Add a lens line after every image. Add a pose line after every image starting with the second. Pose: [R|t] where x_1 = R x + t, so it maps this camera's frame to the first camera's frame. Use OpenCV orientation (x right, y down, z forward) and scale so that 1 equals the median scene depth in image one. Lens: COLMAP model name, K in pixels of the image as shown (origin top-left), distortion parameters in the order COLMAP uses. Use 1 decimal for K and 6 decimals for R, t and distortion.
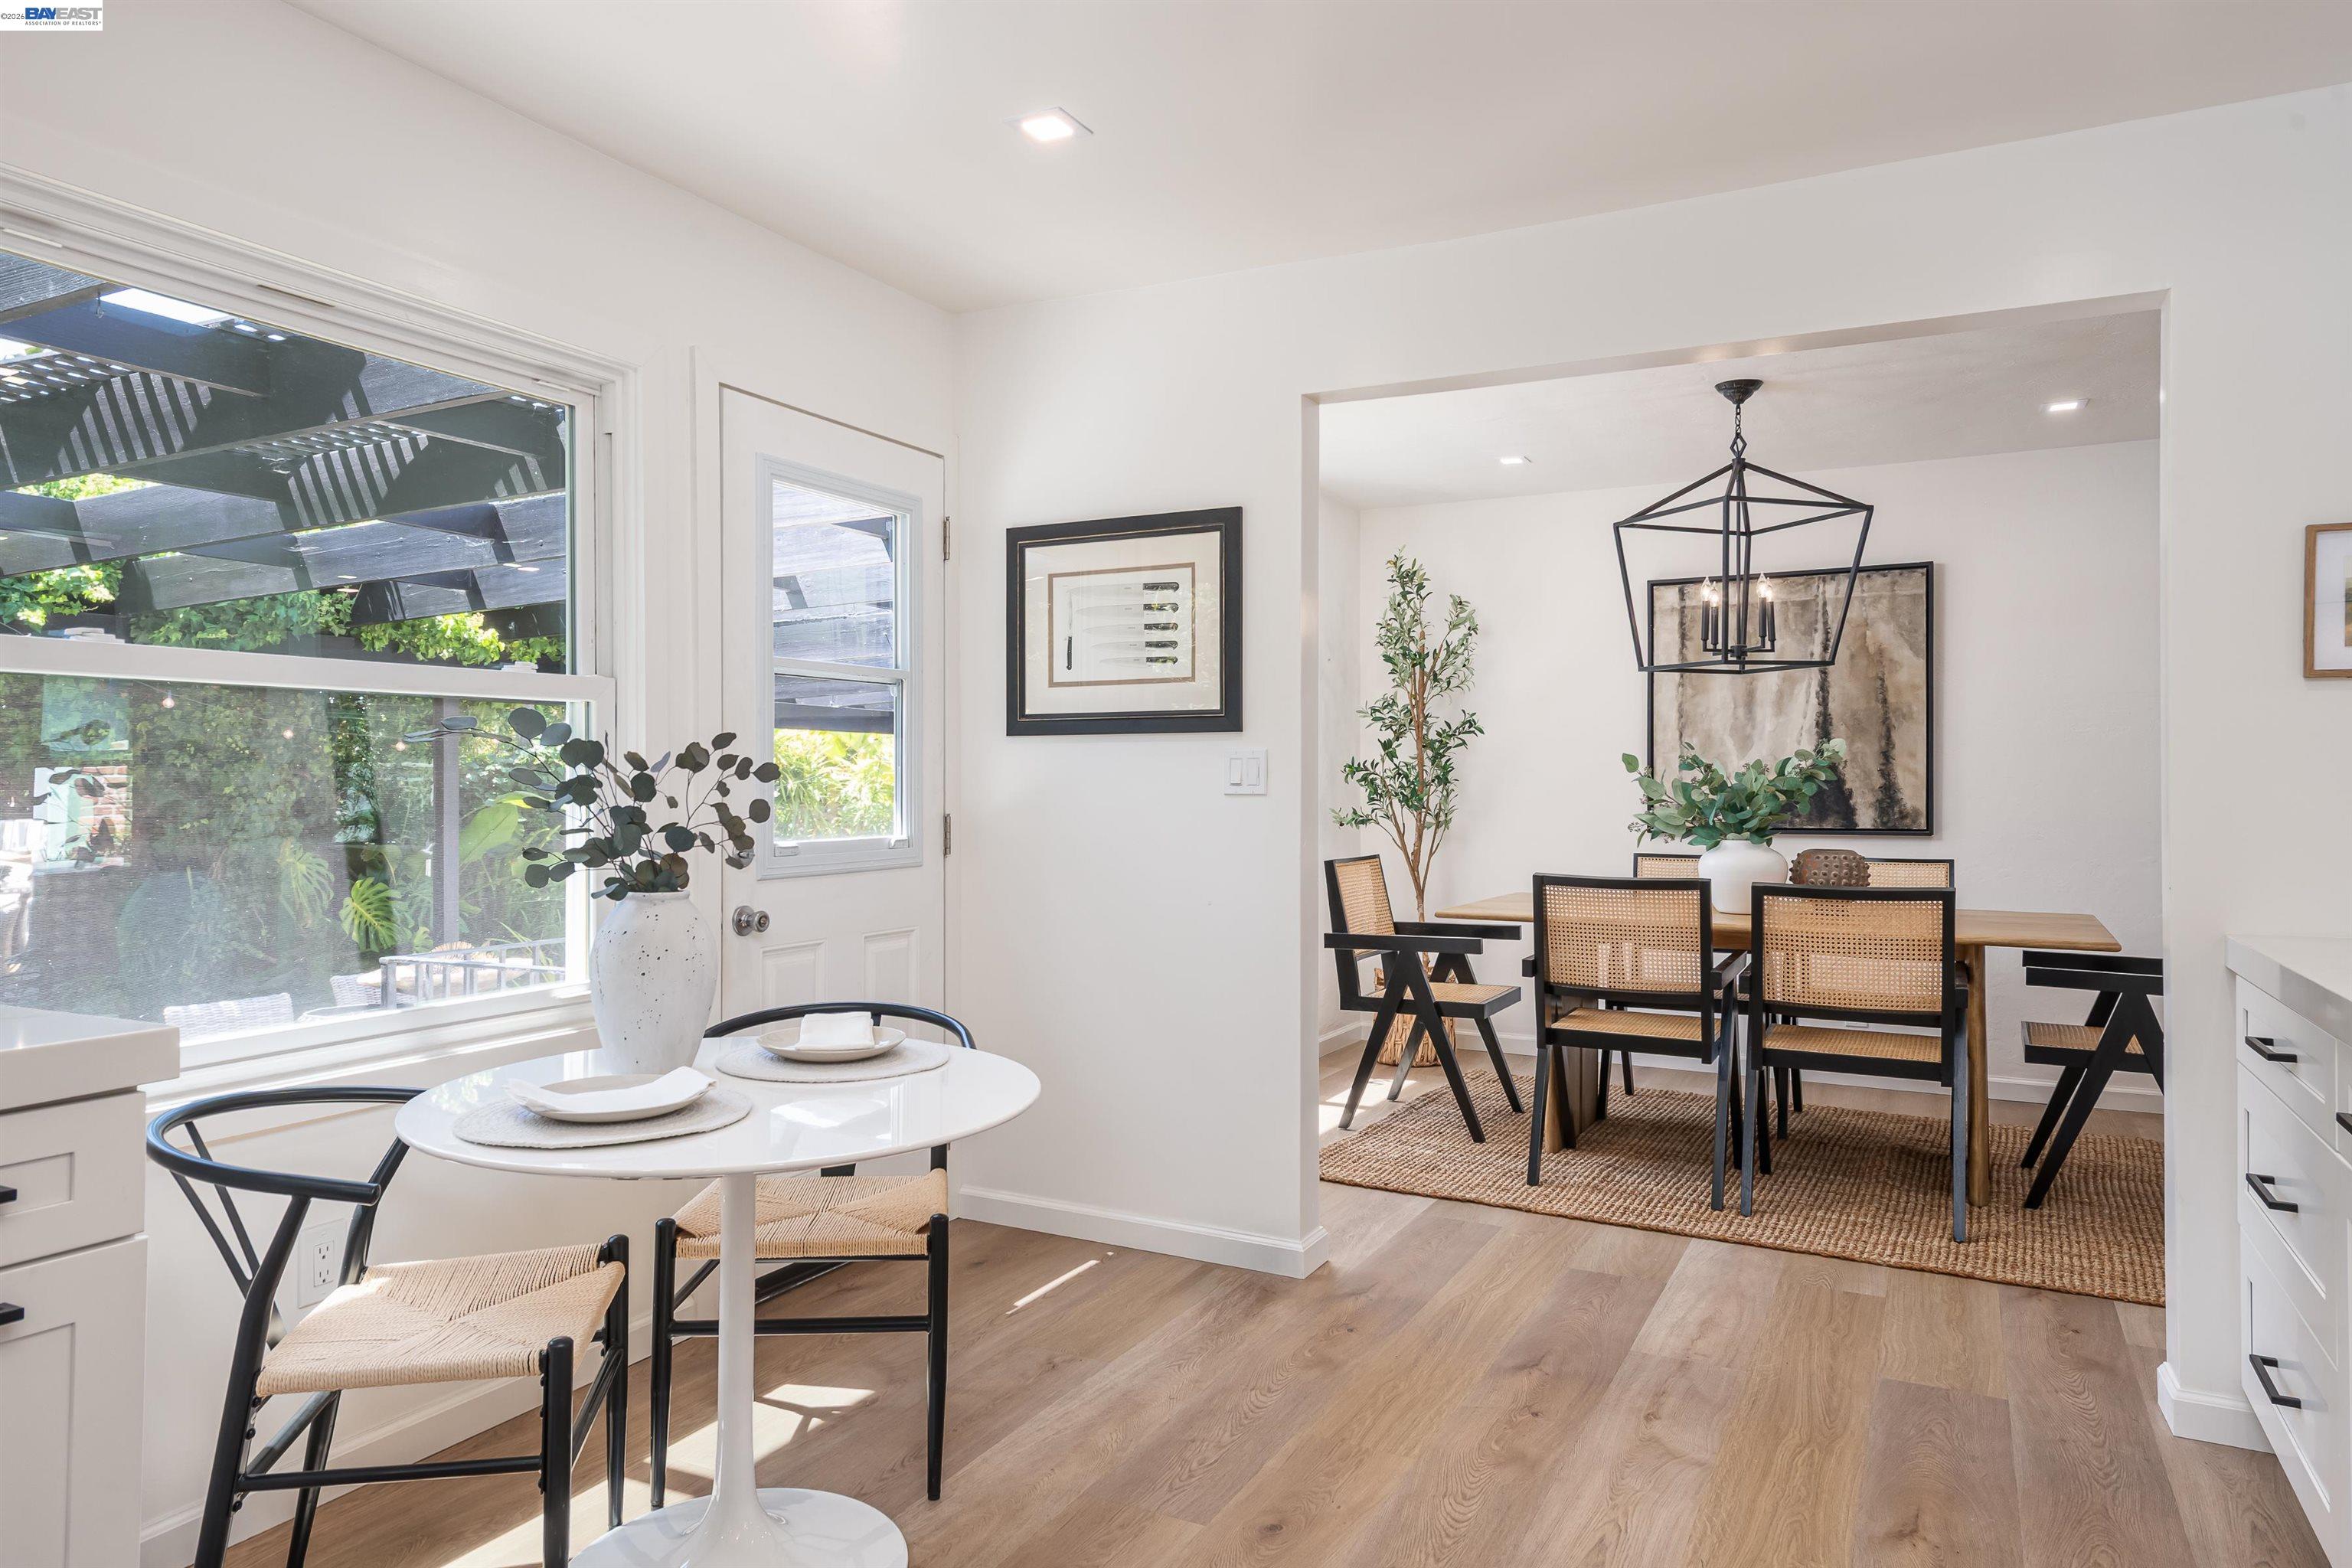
lens RADIAL K [[1486.1, 0, 1176.0], [0, 1486.1, 784.0], [0, 0, 1]] dist [0.001228, -0.000189]
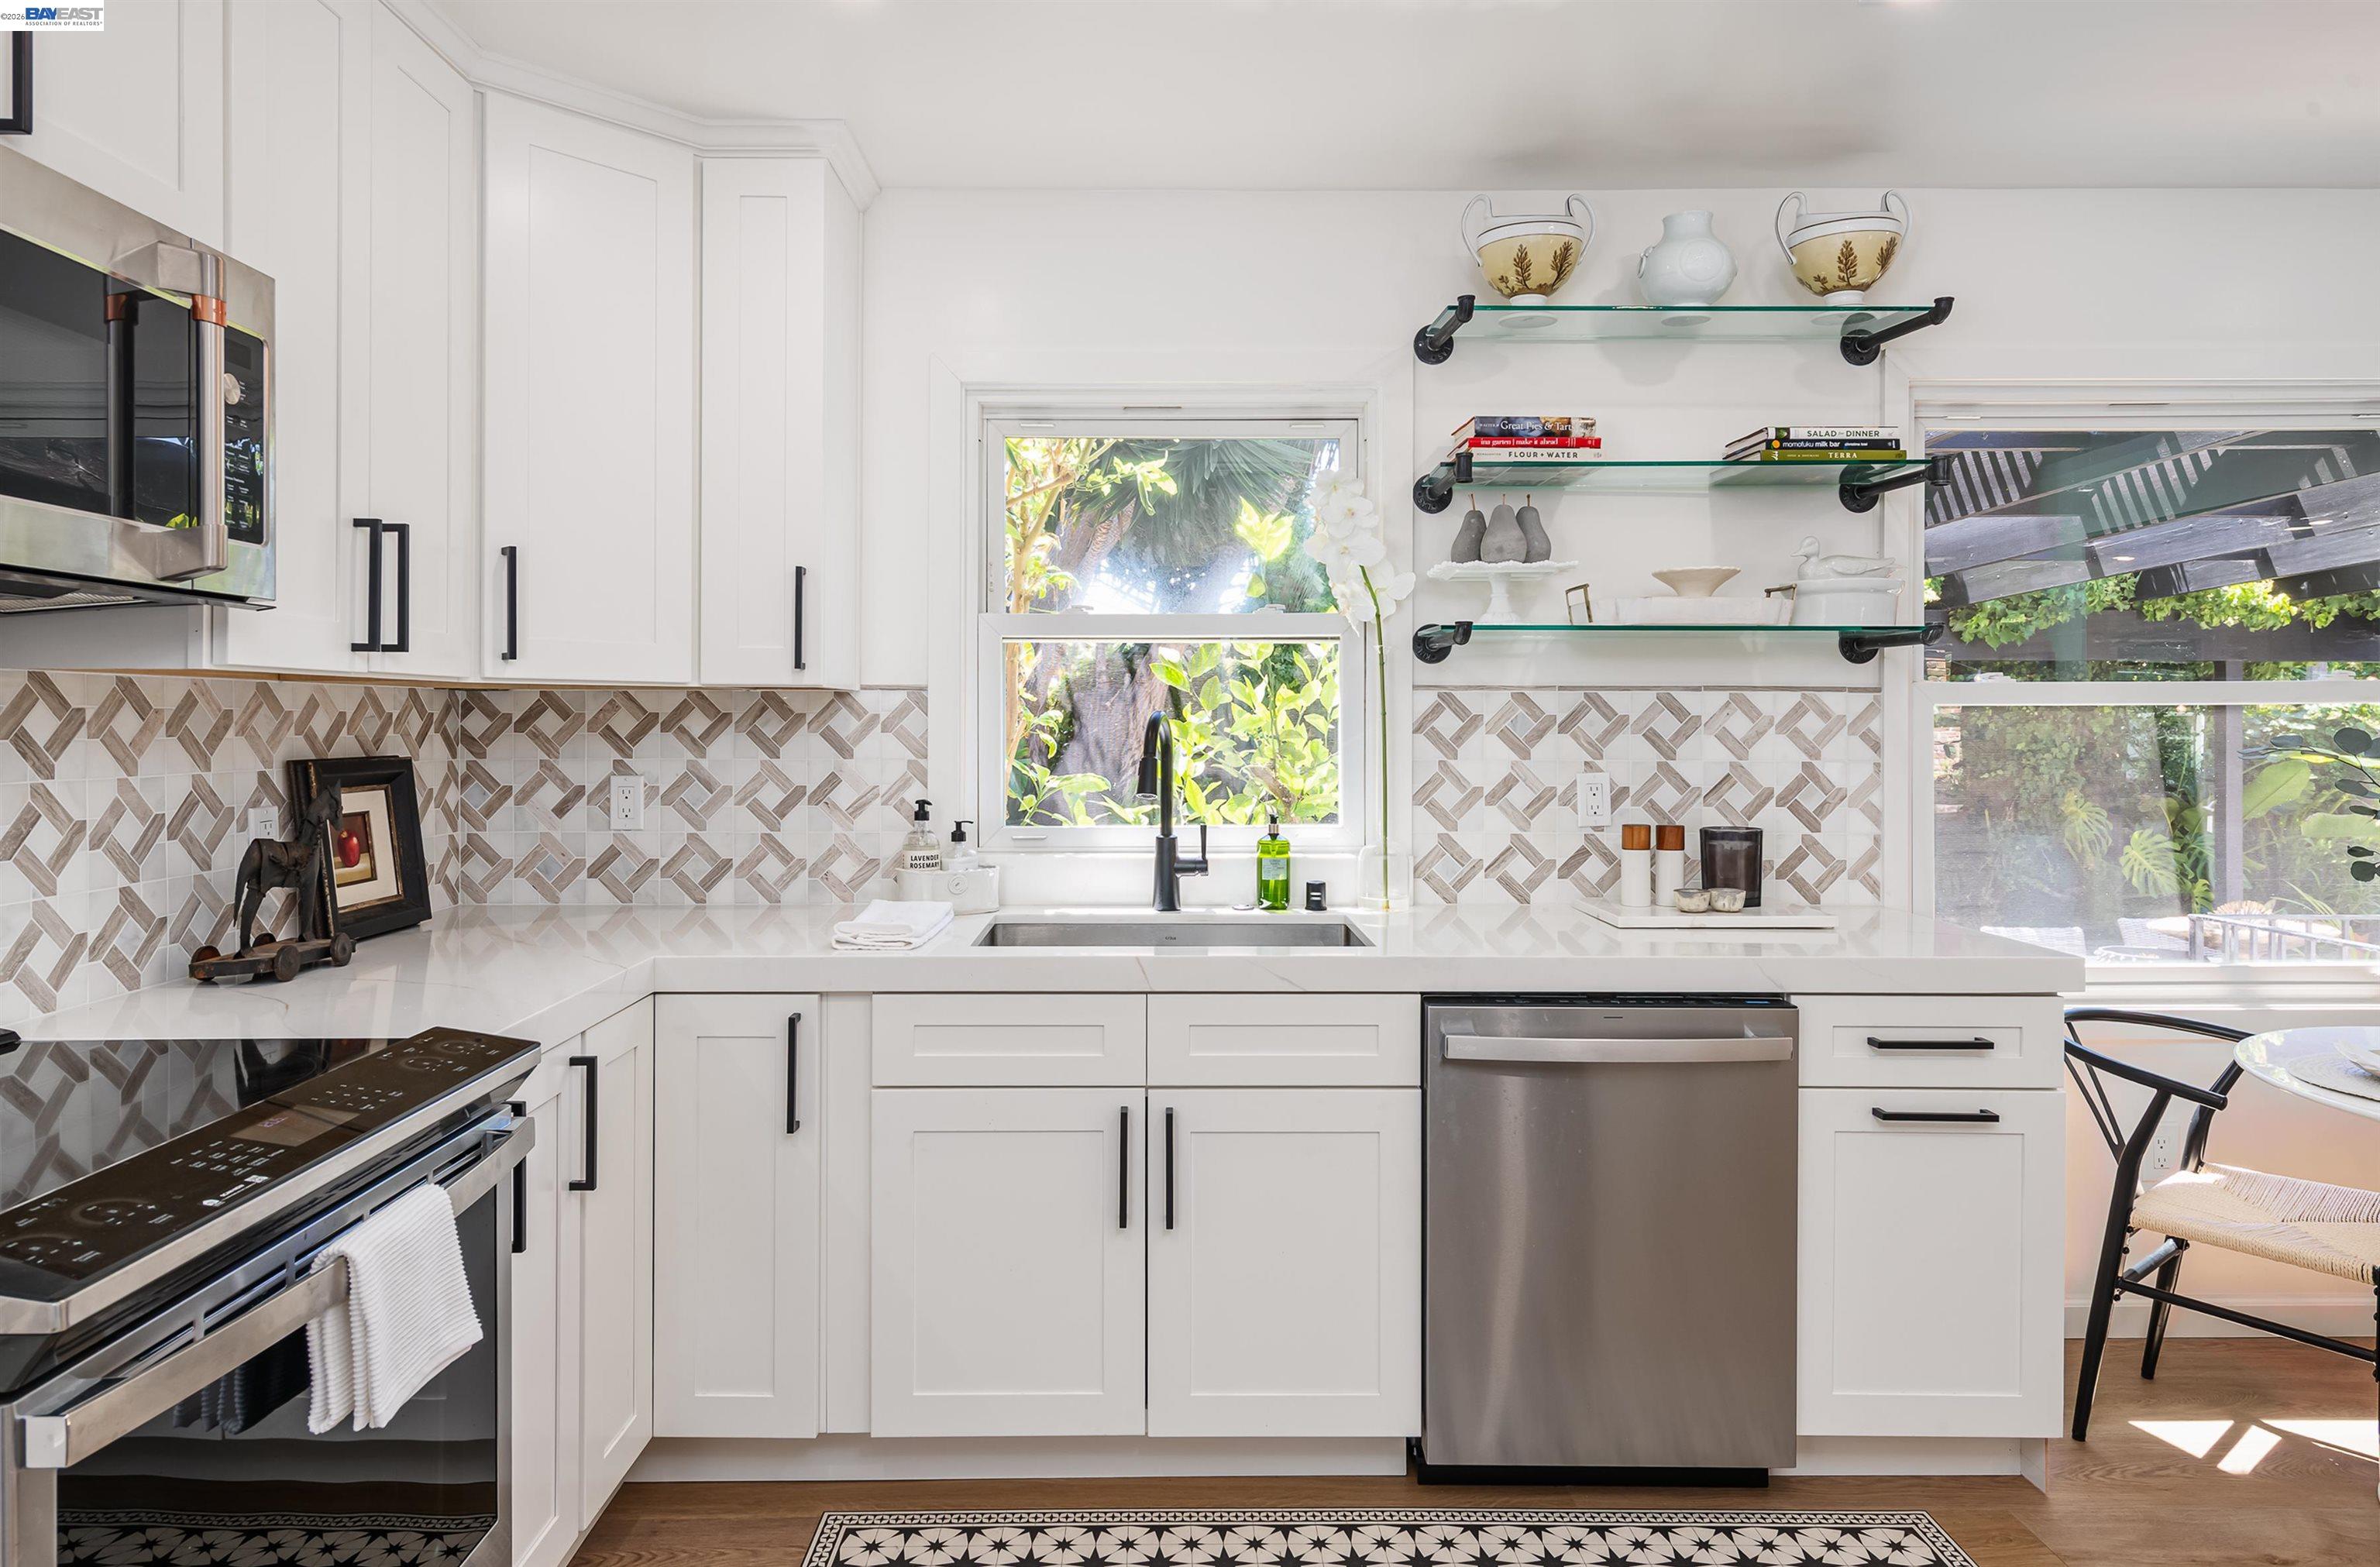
lens RADIAL K [[1438.4, 0, 1186.5], [0, 1438.4, 714.5], [0, 0, 1]] dist [0.019081, -0.002792]
pose [[0.483072, 0.001946, -0.875578, 0.059758], [-0.002338, 0.999997, 0.000933, -0.028210], [0.875577, 0.001596, 0.483076, -0.172708]]
